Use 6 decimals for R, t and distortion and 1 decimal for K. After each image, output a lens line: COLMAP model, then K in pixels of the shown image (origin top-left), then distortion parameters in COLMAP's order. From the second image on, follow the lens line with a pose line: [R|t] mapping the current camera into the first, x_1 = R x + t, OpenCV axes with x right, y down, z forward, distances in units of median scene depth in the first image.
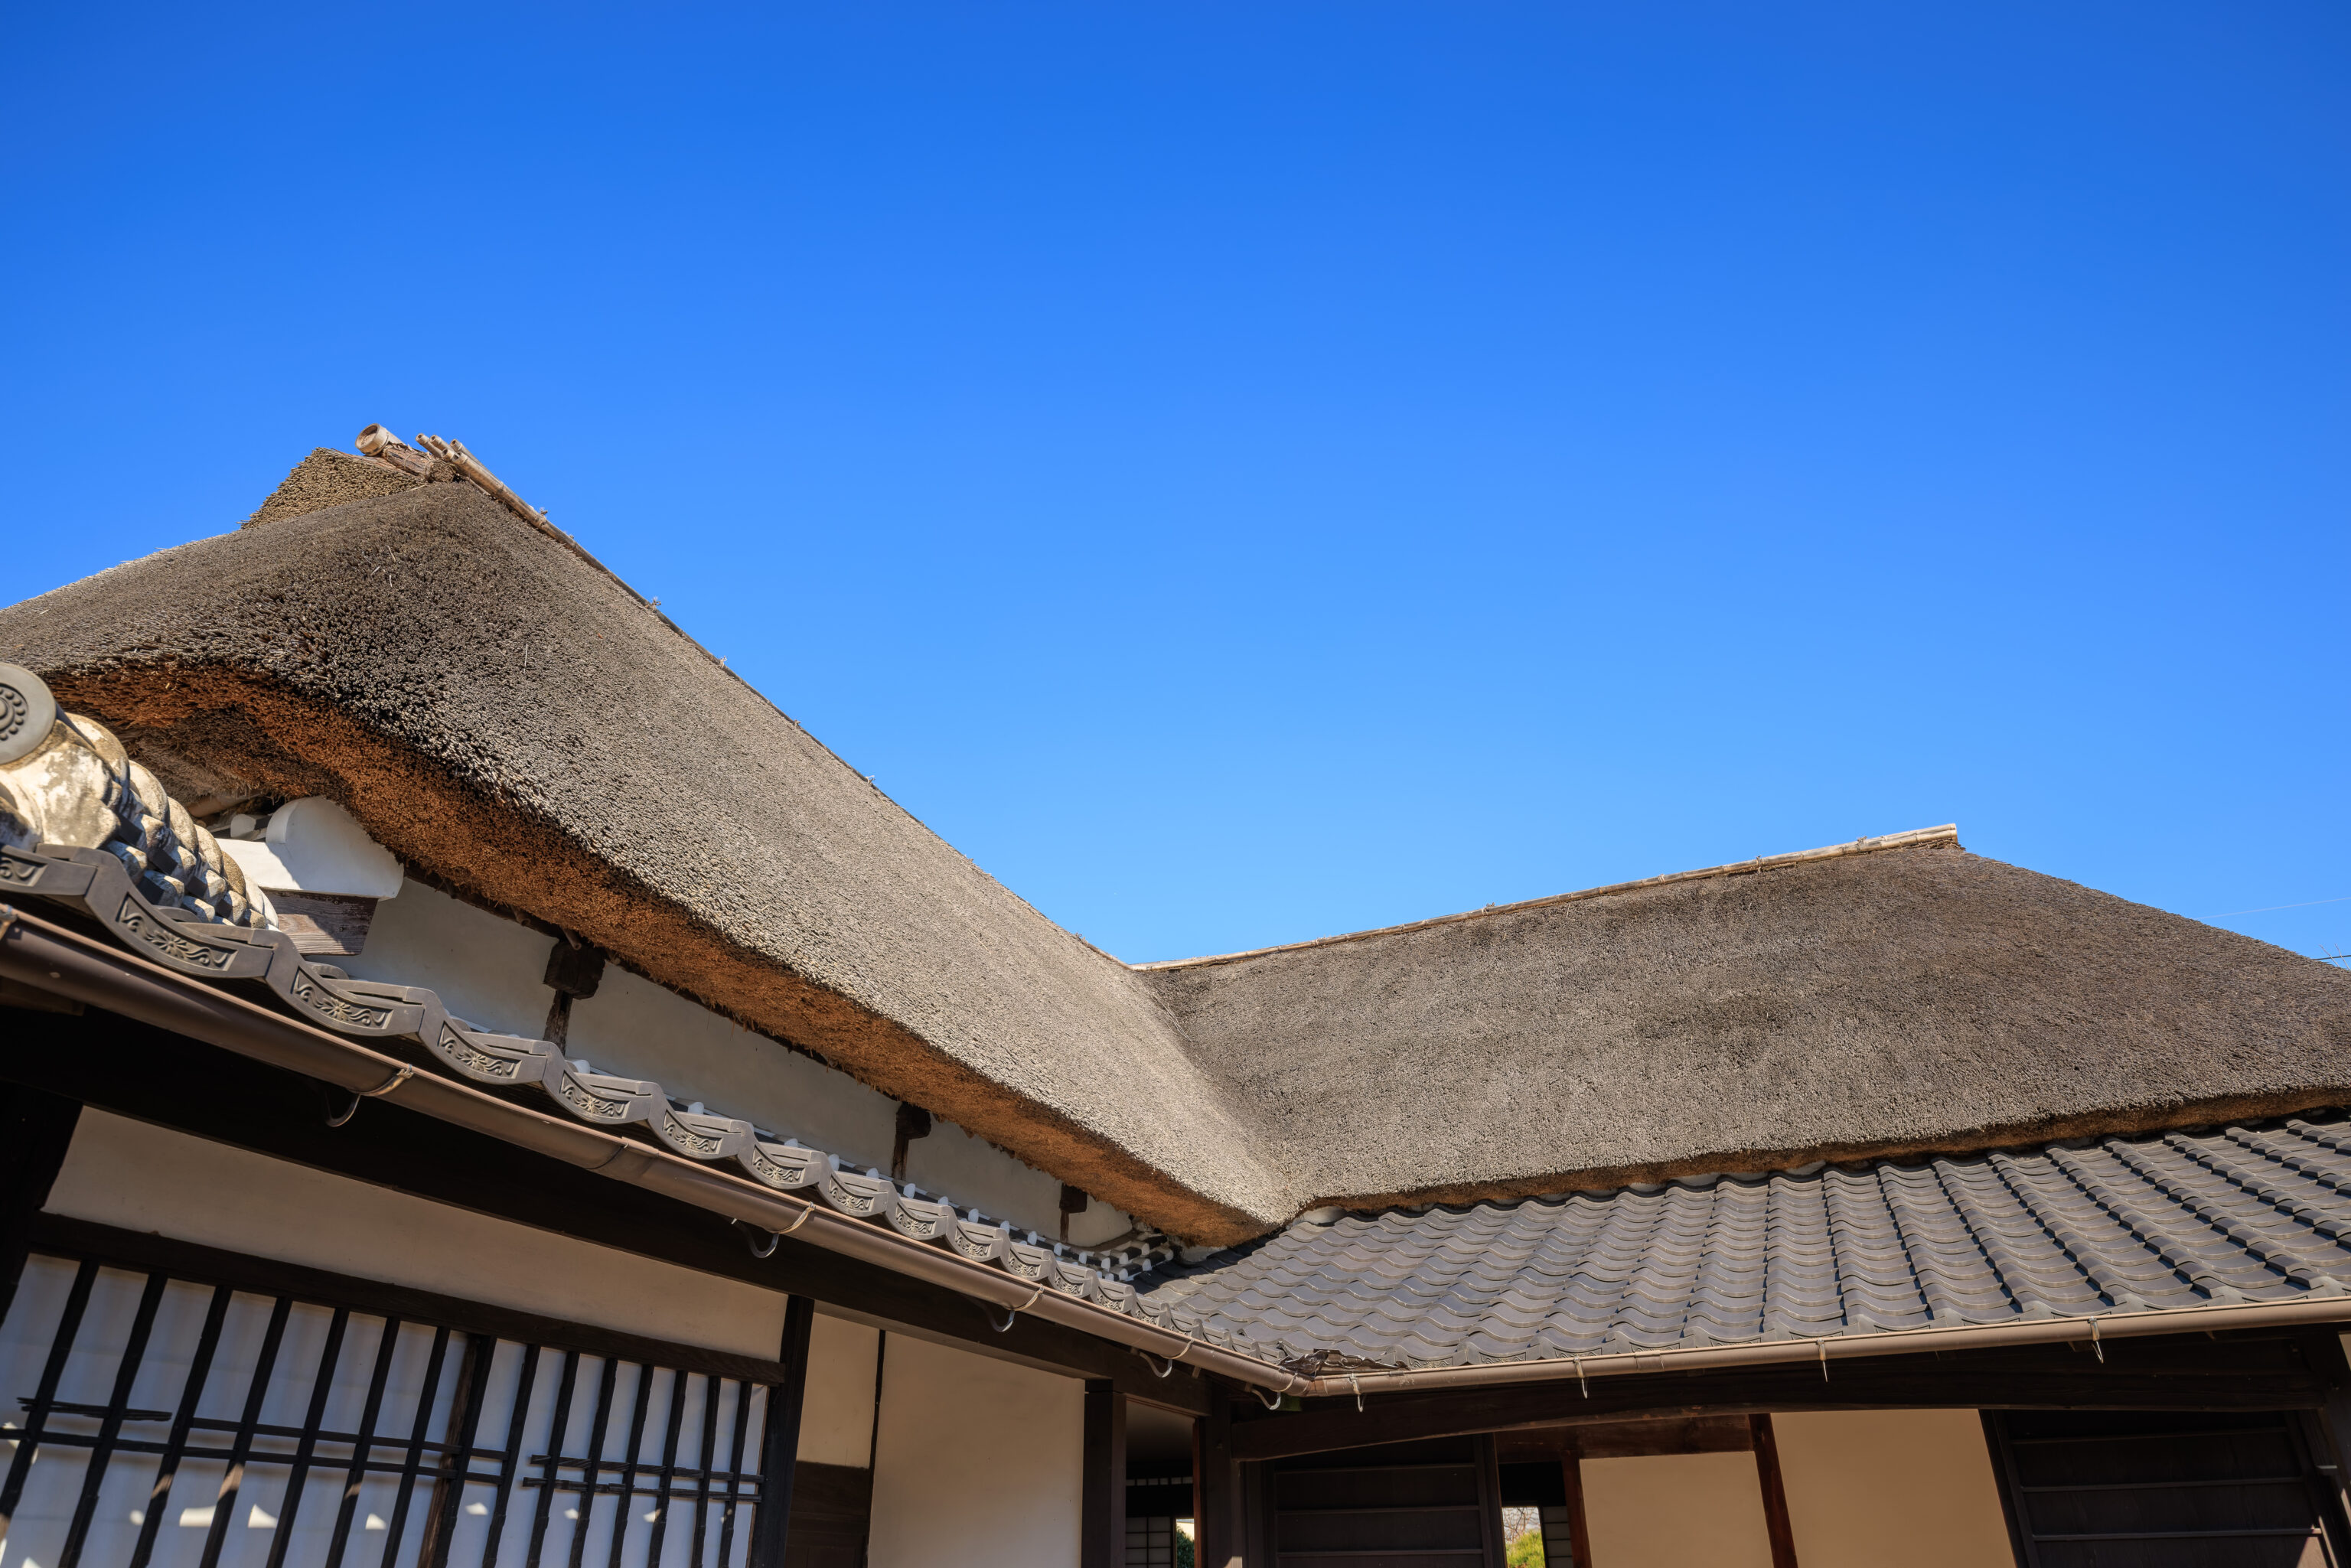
lens RADIAL K [[1523.3, 0, 1170.5], [0, 1523.3, 780.6], [0, 0, 1]] dist [-0.010350, -0.000086]
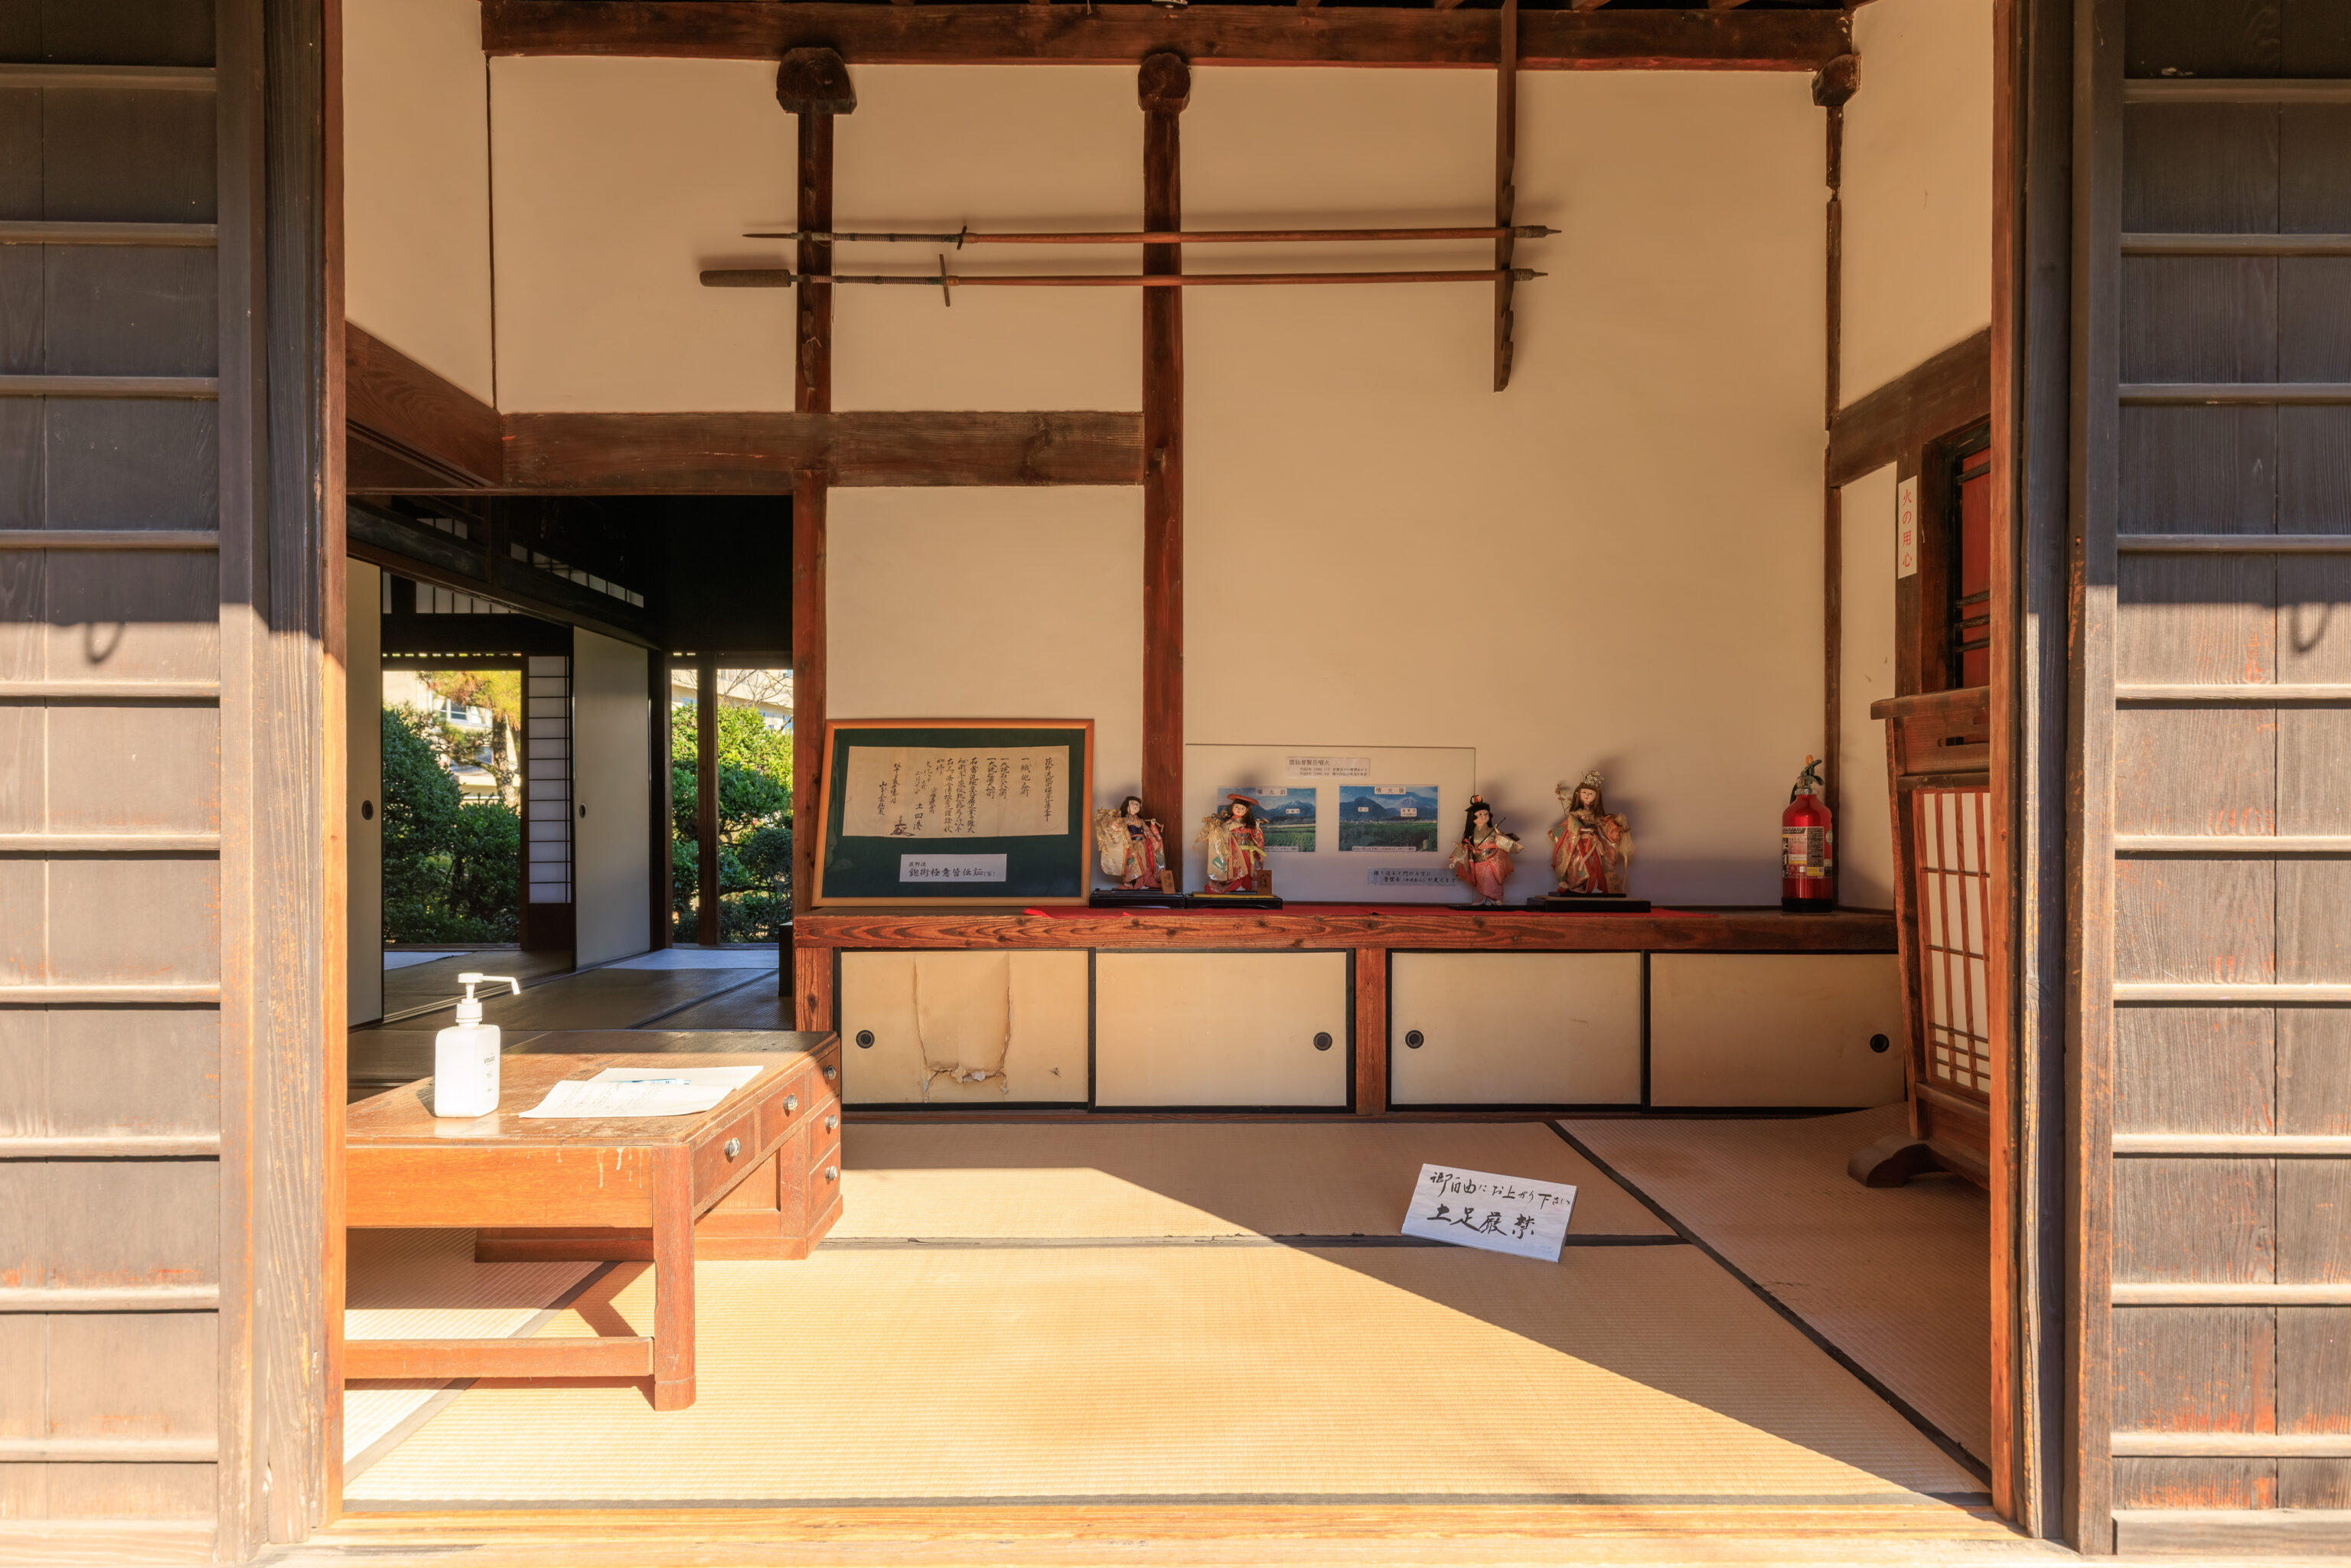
lens RADIAL K [[1333.1, 0, 1175.4], [0, 1333.1, 803.3], [0, 0, 1]] dist [0.002998, -0.000538]
pose [[0.915684, 0.011694, 0.401729, 0.316923], [-0.197153, 0.884113, 0.423645, 0.526000], [-0.350220, -0.467127, 0.811873, 0.861488]]
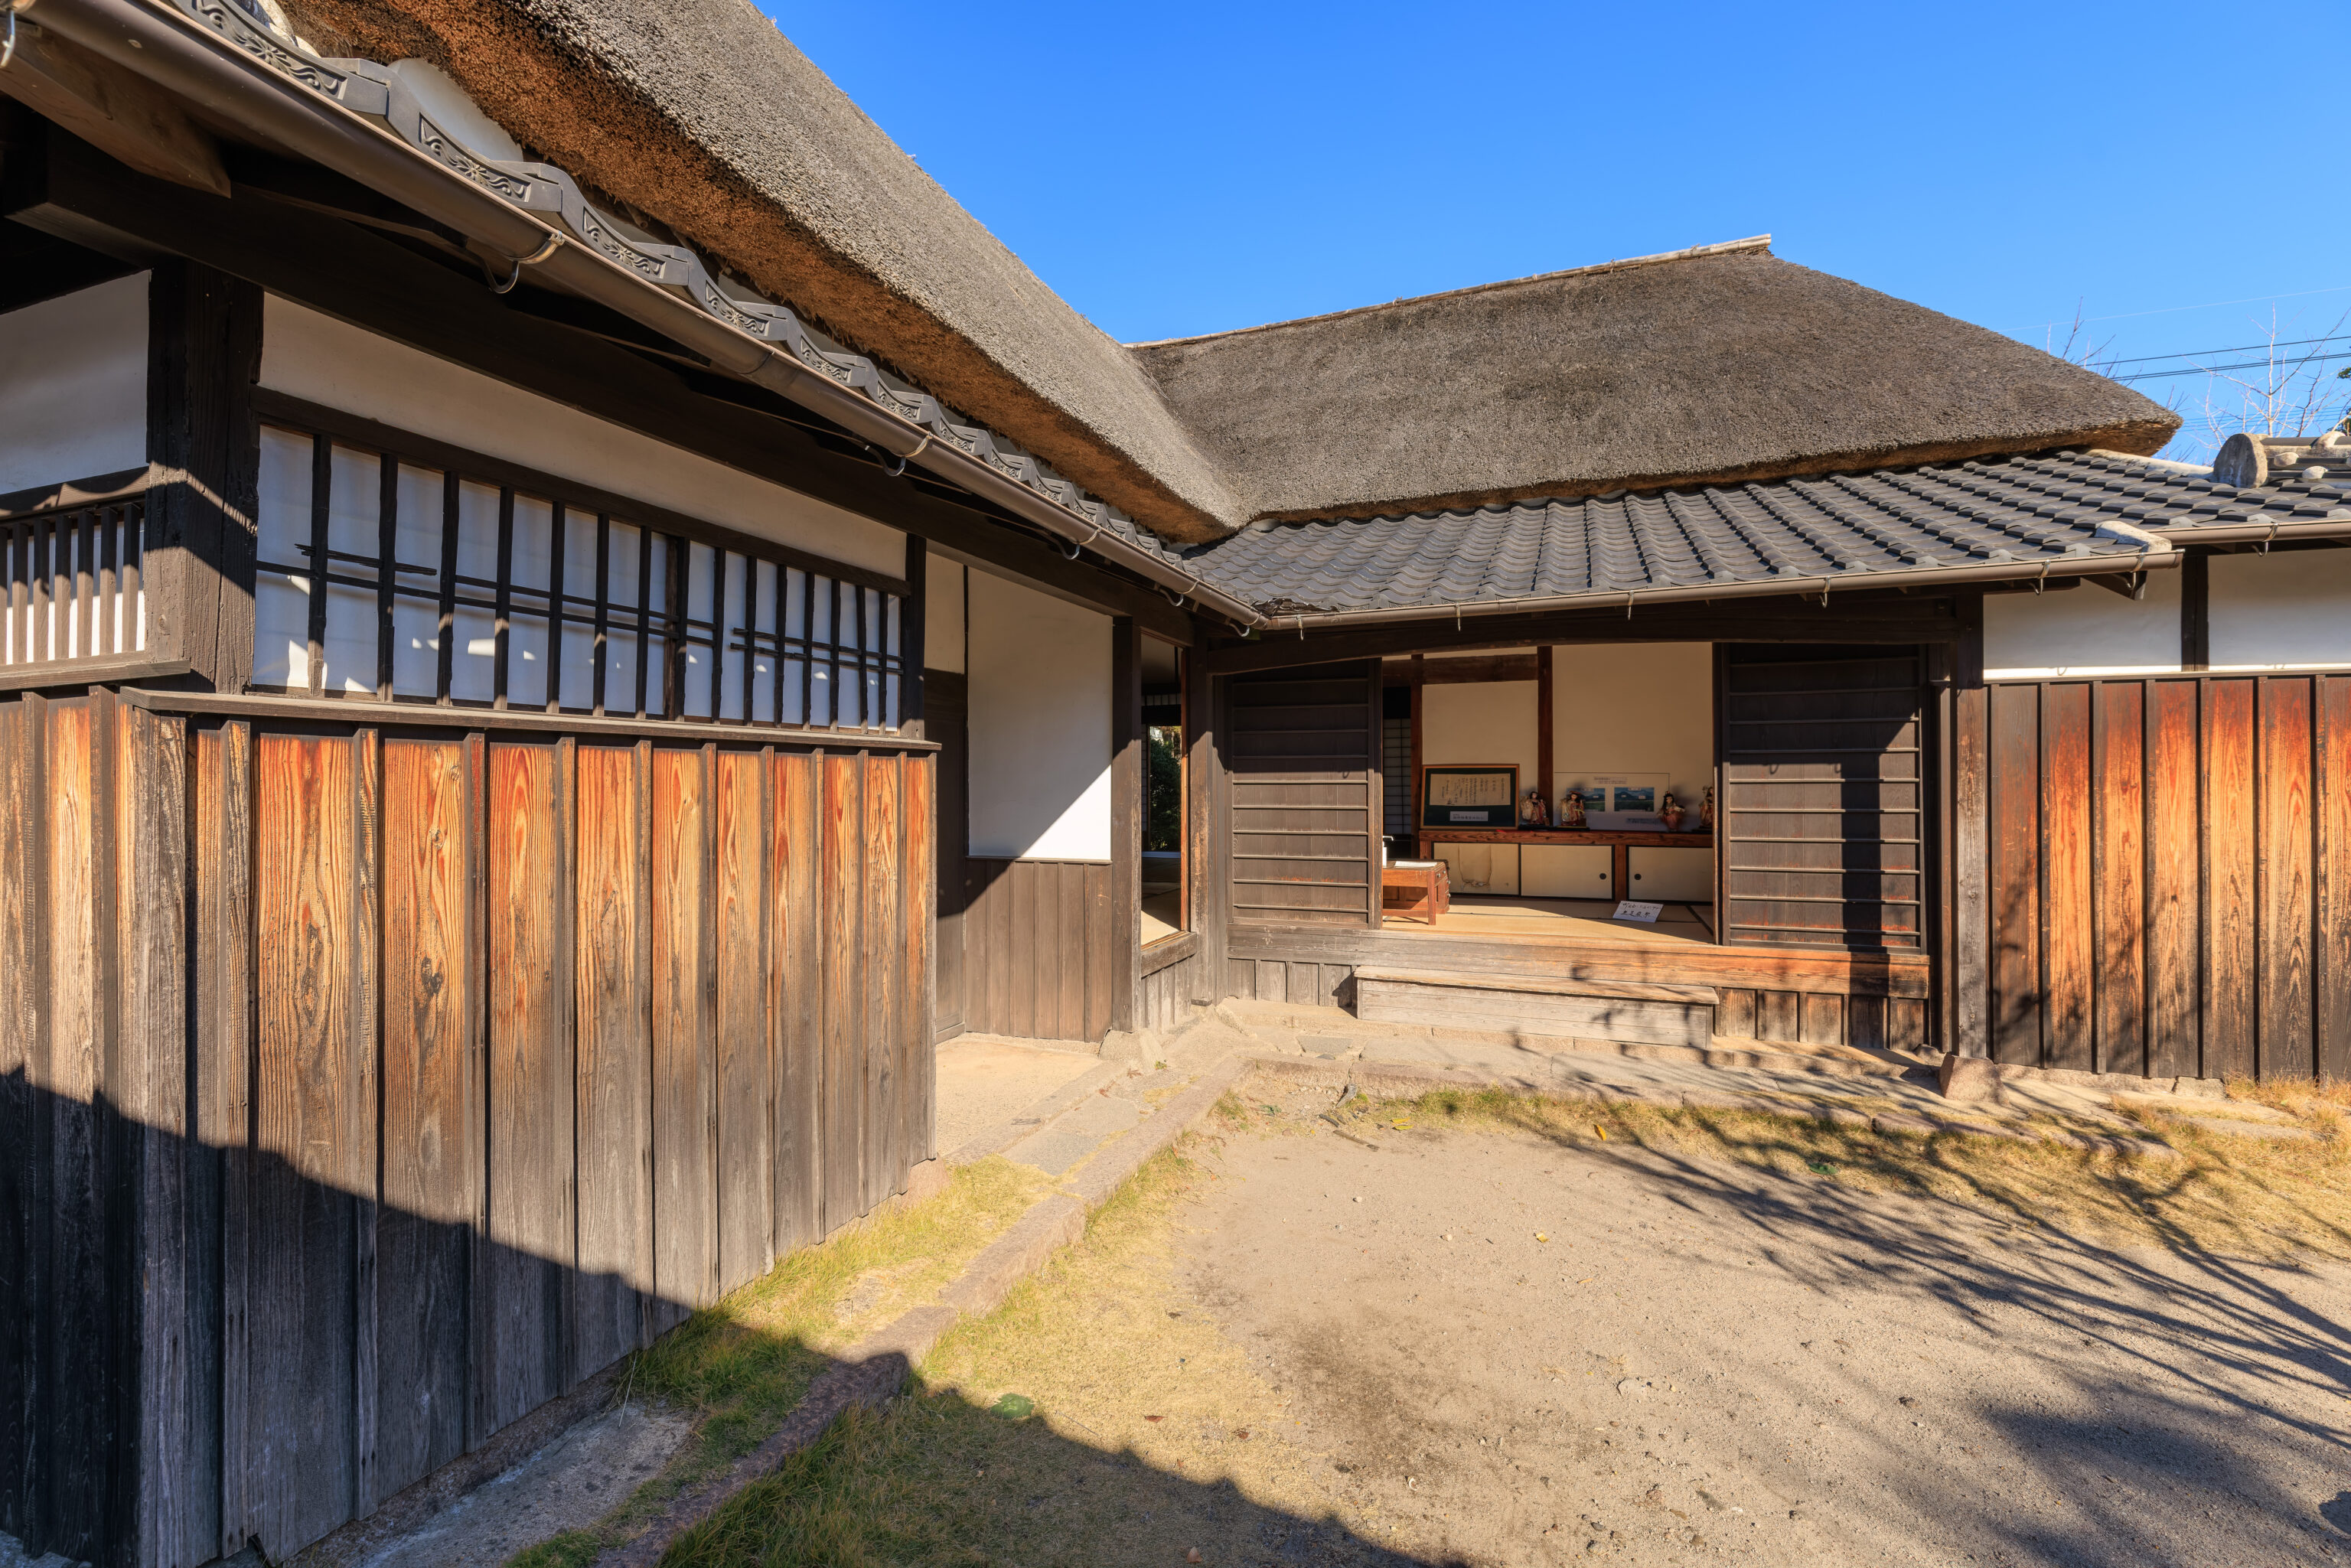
lens RADIAL K [[1040.7, 0, 1181.0], [0, 1040.7, 783.3], [0, 0, 1]] dist [-0.002208, 0.001428]
pose [[0.998893, 0.004394, 0.046840, -0.038698], [-0.026129, 0.879770, 0.474681, 0.067424], [-0.039123, -0.475379, 0.878911, 0.062485]]
